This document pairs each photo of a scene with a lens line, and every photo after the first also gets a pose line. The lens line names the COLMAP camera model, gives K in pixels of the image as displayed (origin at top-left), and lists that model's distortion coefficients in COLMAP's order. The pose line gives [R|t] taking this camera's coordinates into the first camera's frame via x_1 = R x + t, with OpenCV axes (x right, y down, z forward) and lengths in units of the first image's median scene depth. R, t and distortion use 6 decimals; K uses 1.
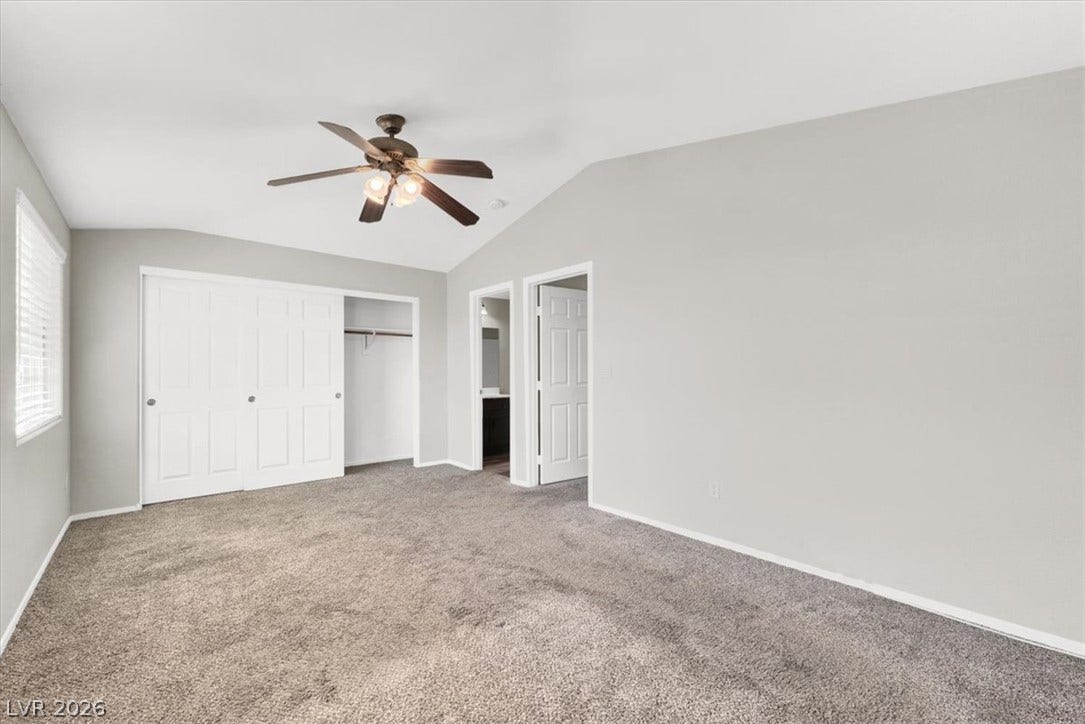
lens RADIAL K [[454.1, 0, 544.3], [0, 454.1, 365.6], [0, 0, 1]] dist [0.018566, 0.000015]
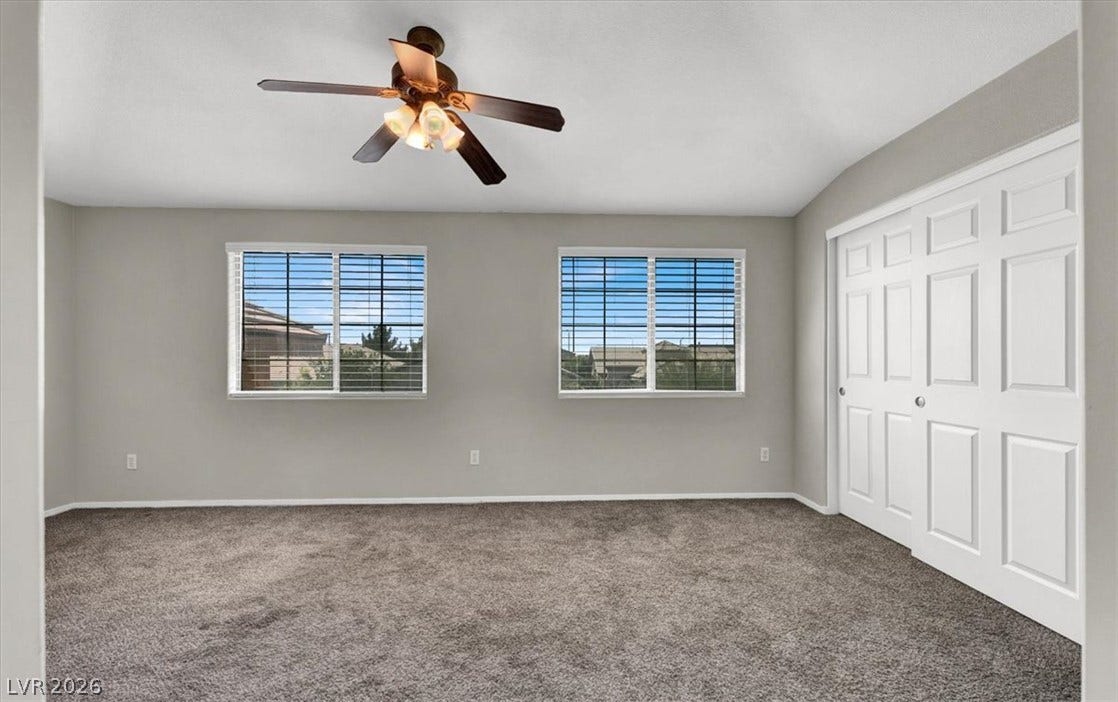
lens RADIAL K [[466.7, 0, 559.0], [0, 466.7, 351.0], [0, 0, 1]] dist [-0.000409, -0.000041]
pose [[-0.616040, 0.000443, -0.787715, 0.124302], [0.007505, 0.999958, -0.005306, 0.010766], [0.787679, -0.009180, -0.616017, 1.231551]]
